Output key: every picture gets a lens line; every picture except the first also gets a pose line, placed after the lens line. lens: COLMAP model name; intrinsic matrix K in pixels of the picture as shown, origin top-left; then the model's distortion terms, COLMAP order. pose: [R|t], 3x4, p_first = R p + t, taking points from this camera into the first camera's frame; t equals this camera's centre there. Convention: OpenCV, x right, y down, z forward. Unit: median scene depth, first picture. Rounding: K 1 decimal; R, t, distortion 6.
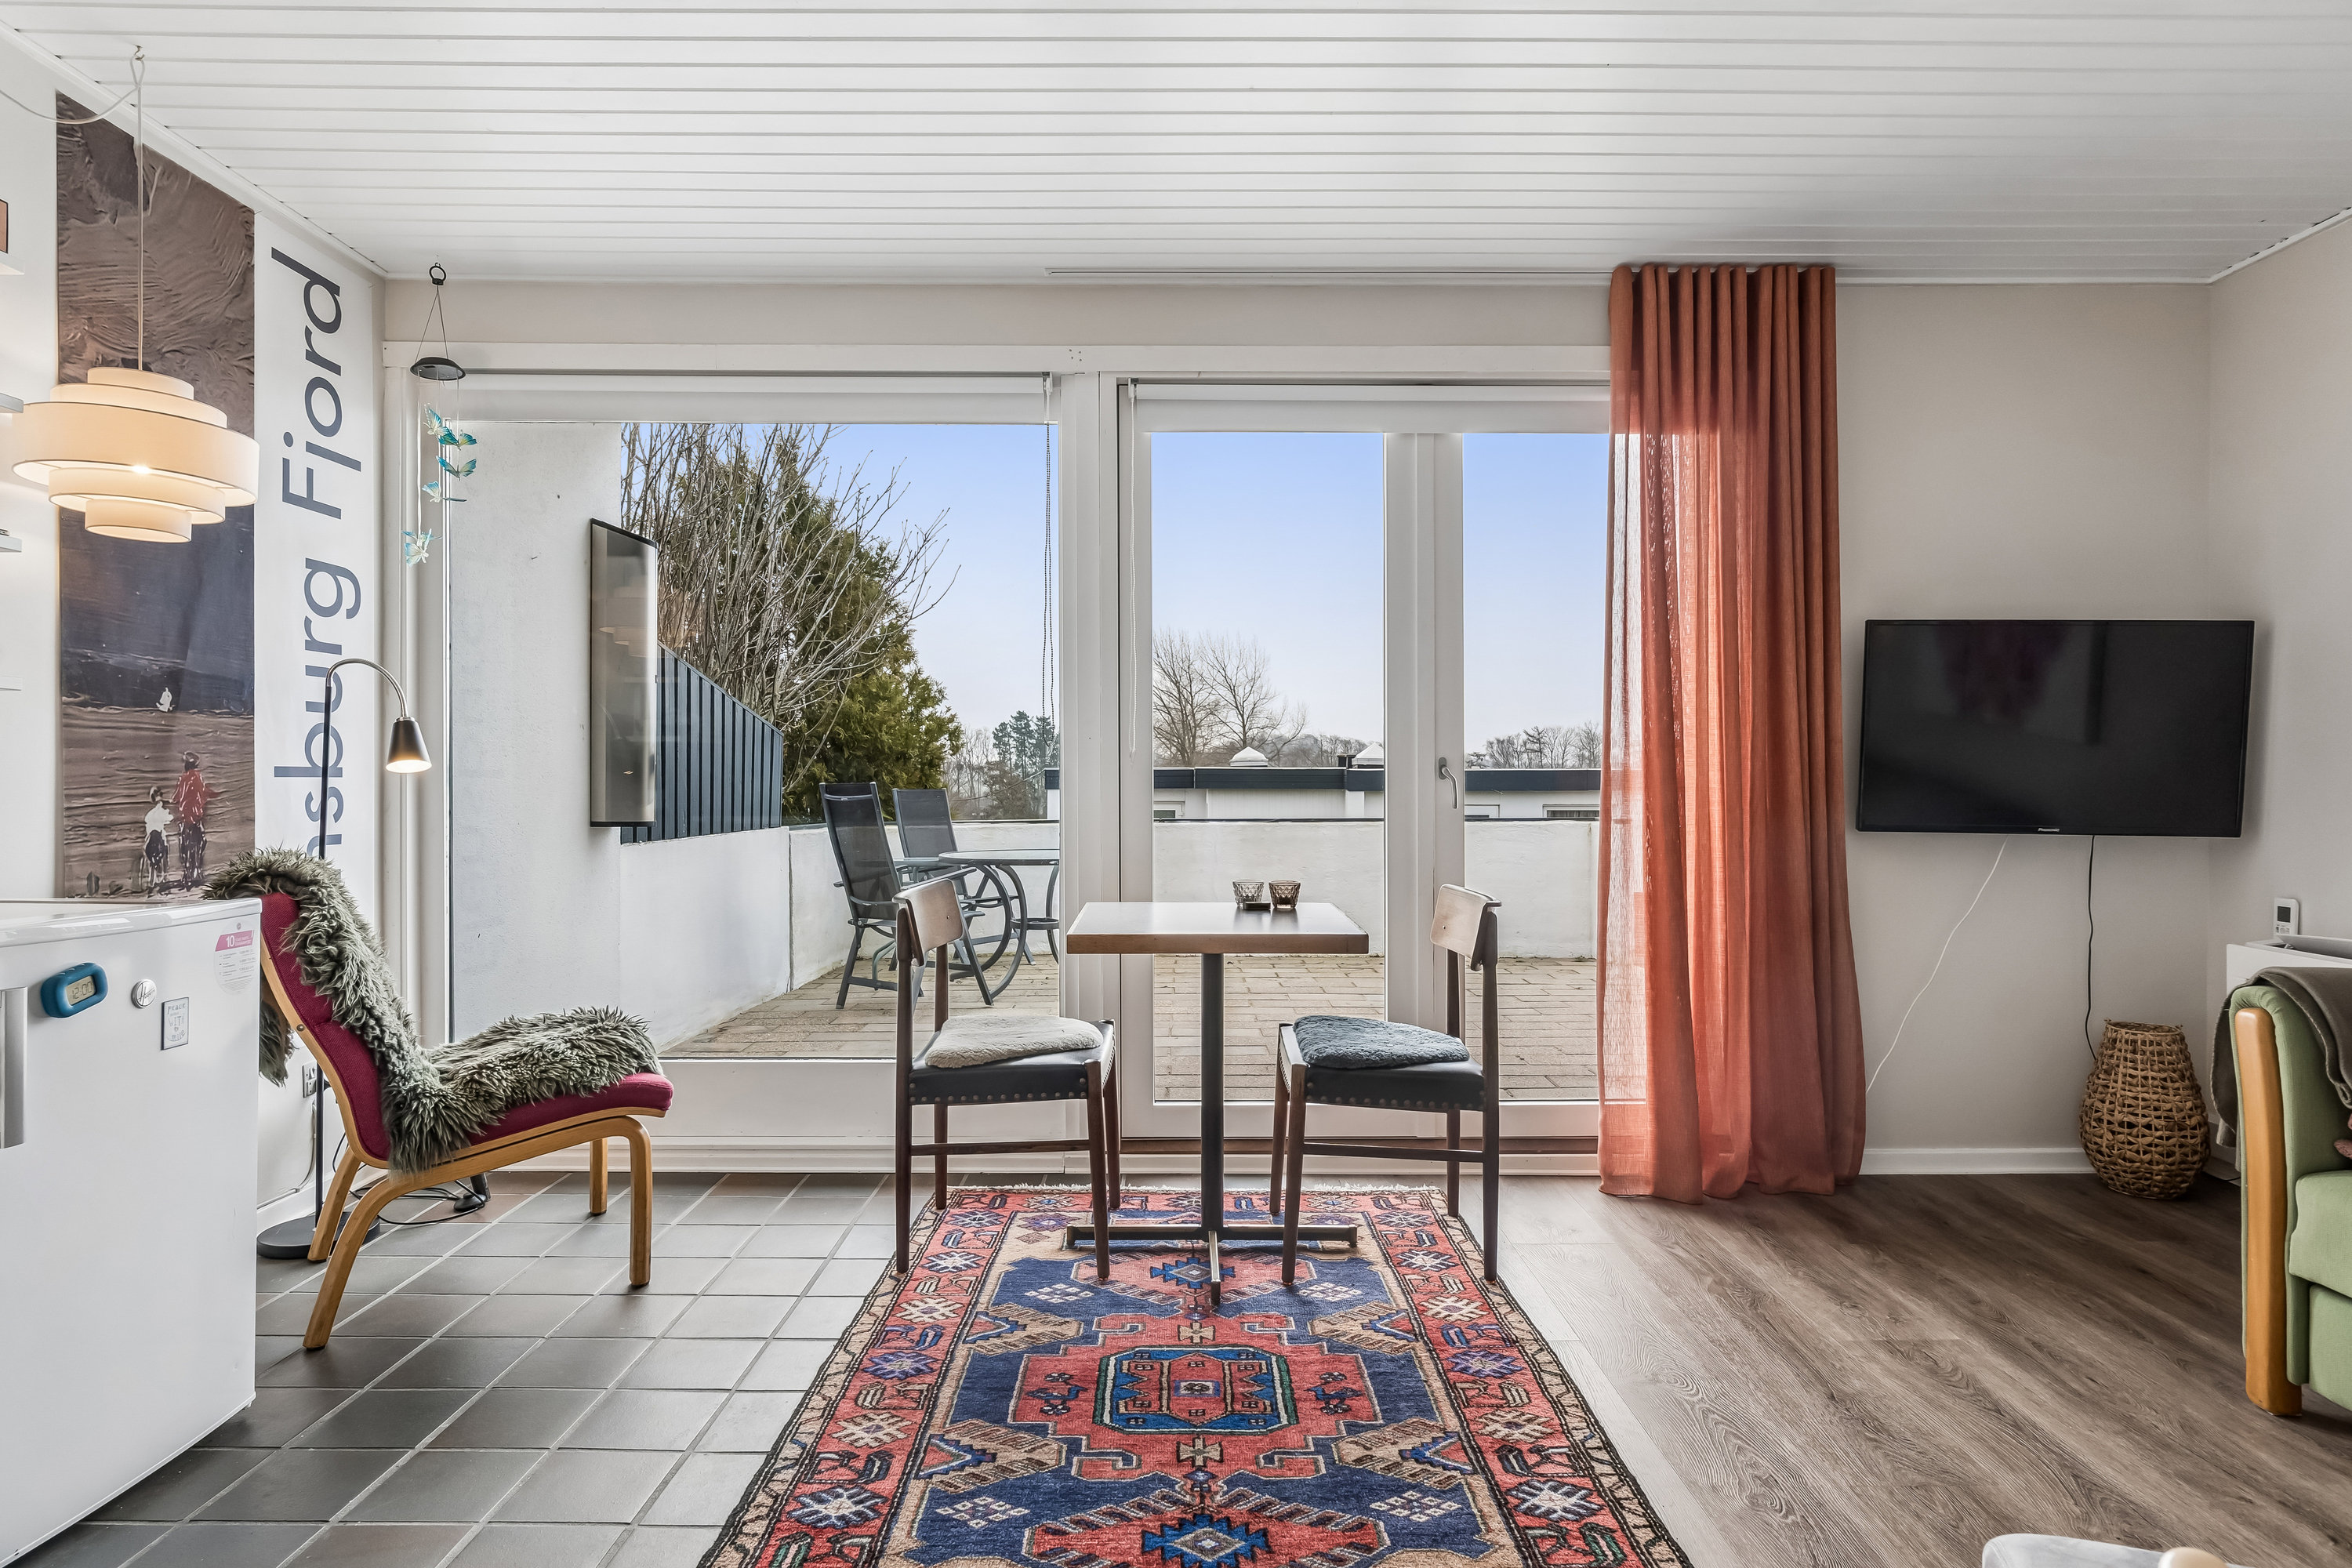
lens RADIAL K [[1331.8, 0, 1174.5], [0, 1331.8, 779.9], [0, 0, 1]] dist [-0.001403, -0.000593]
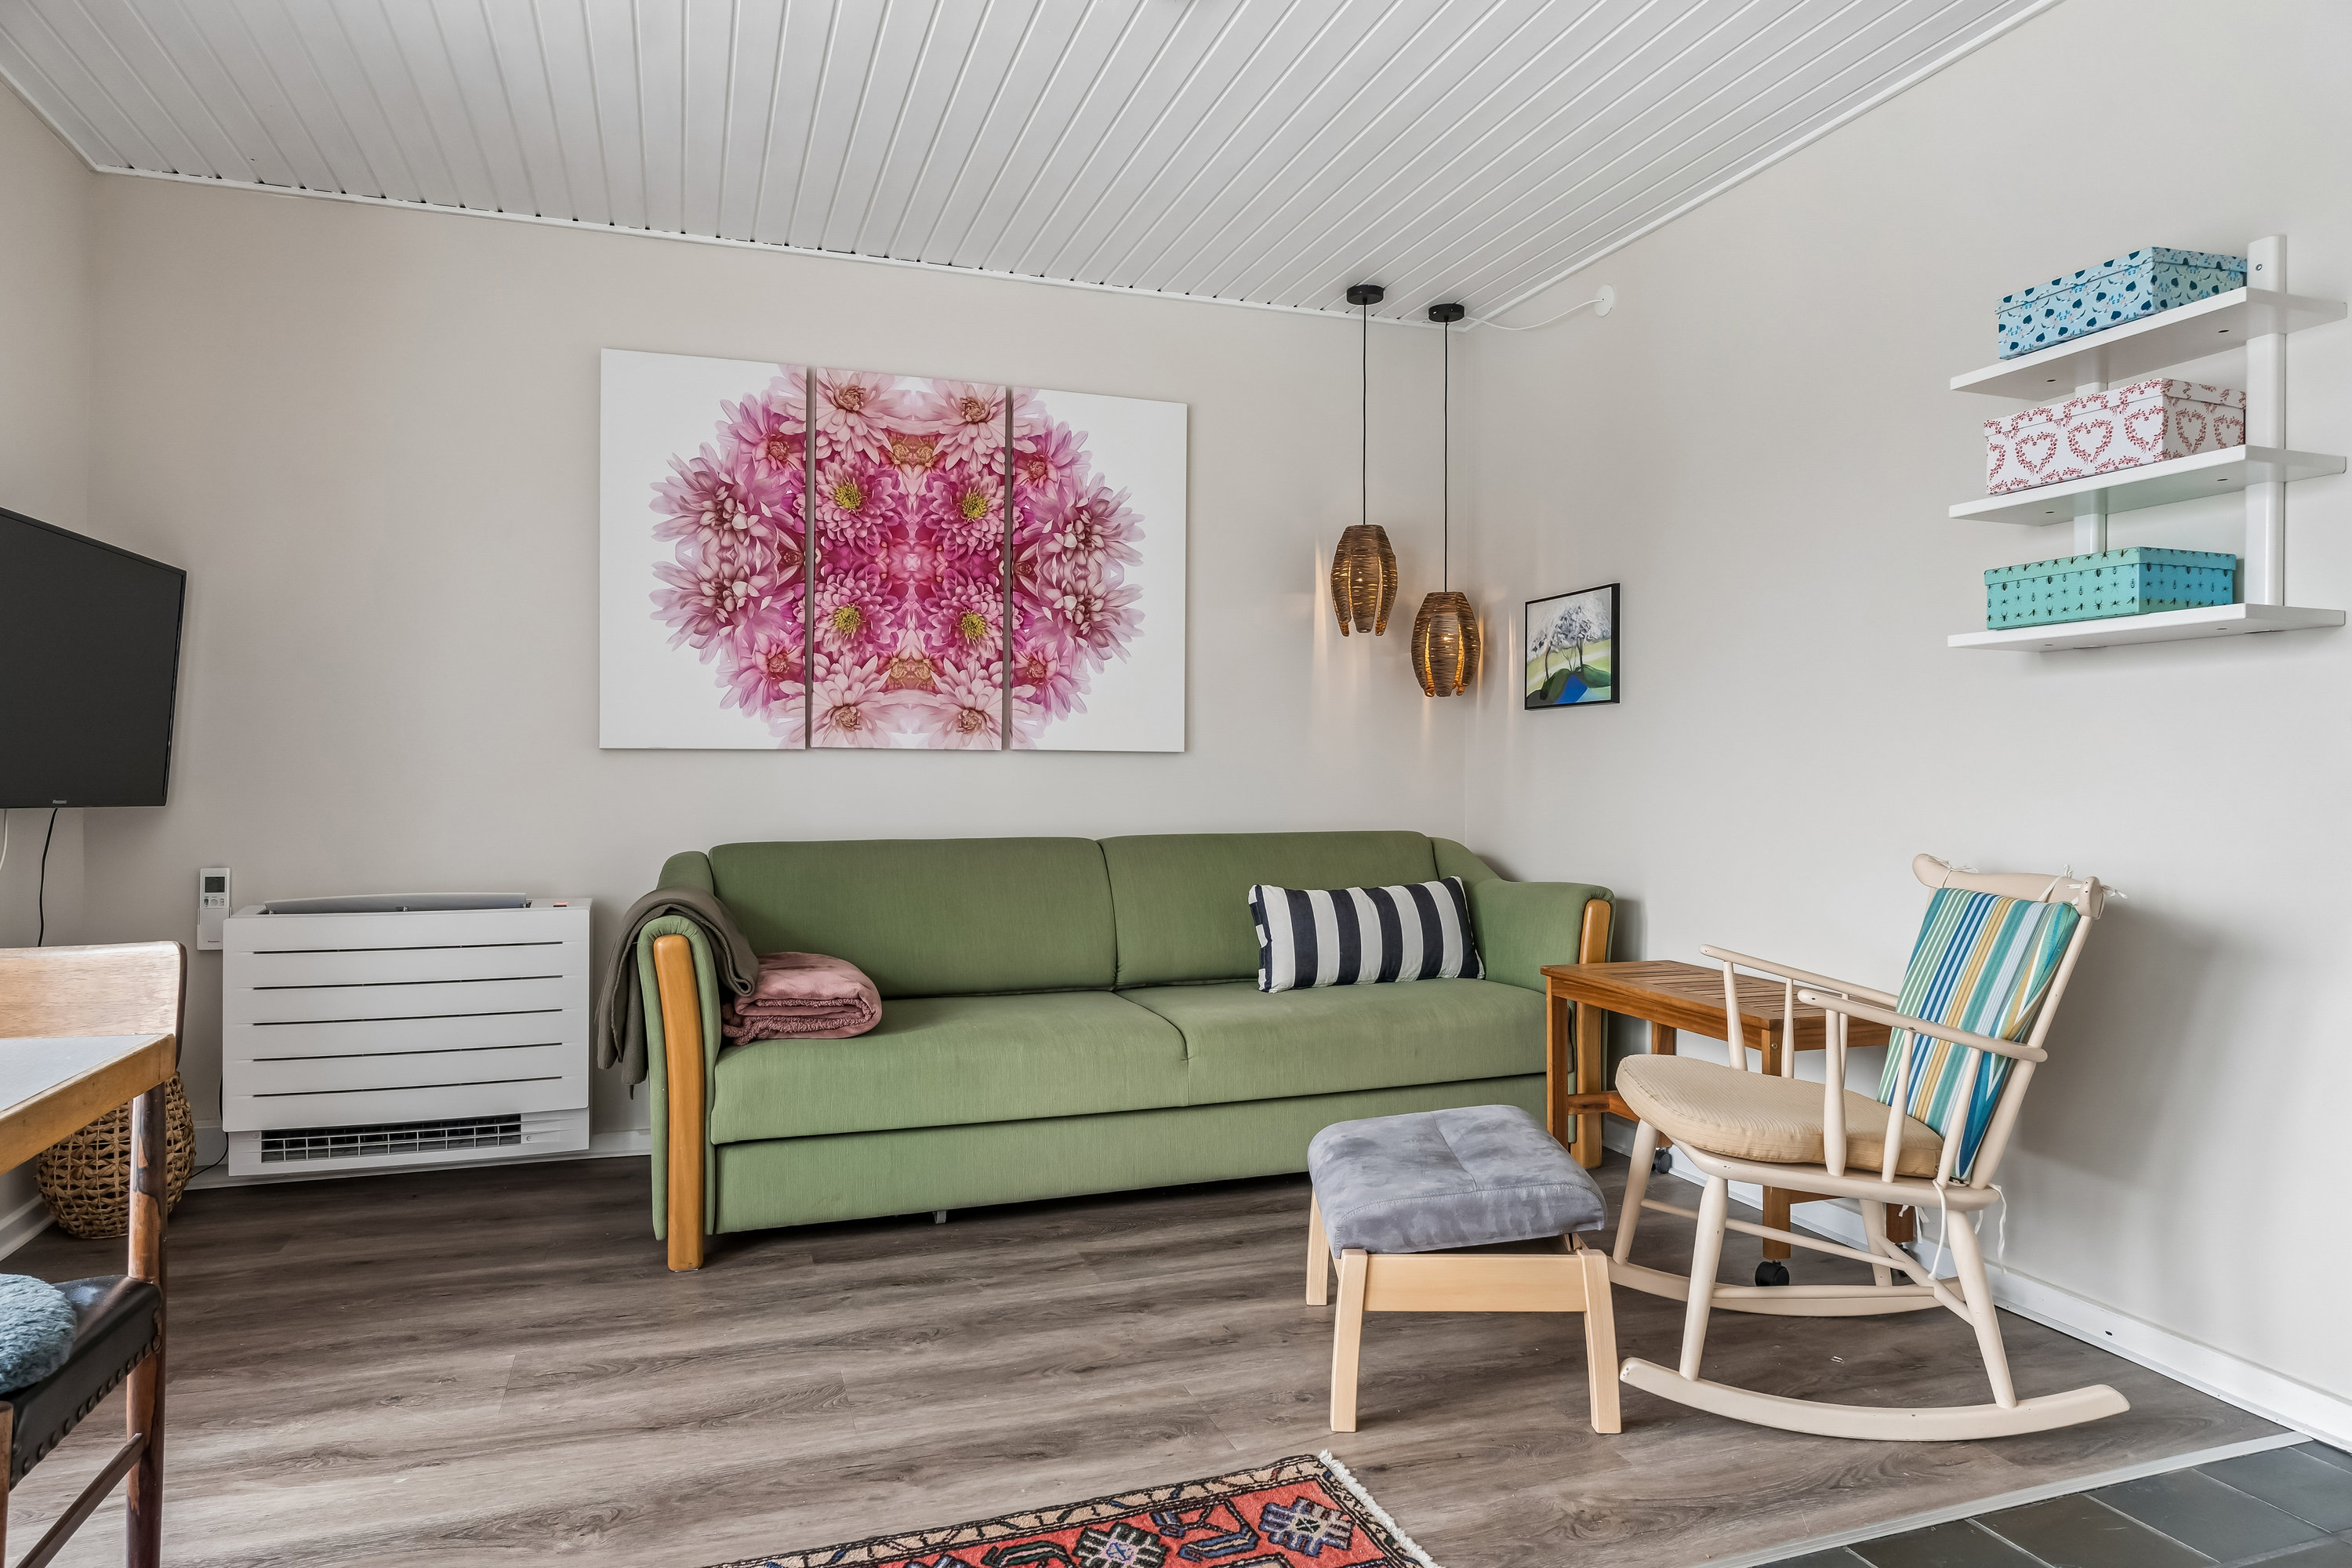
lens RADIAL K [[1427.6, 0, 1176.5], [0, 1427.6, 772.3], [0, 0, 1]] dist [0.006705, 0.000873]
pose [[-0.330194, -0.000331, 0.943913, -0.360128], [-0.002420, 0.999997, -0.000496, 0.019368], [-0.943910, -0.002448, -0.330193, 0.685150]]
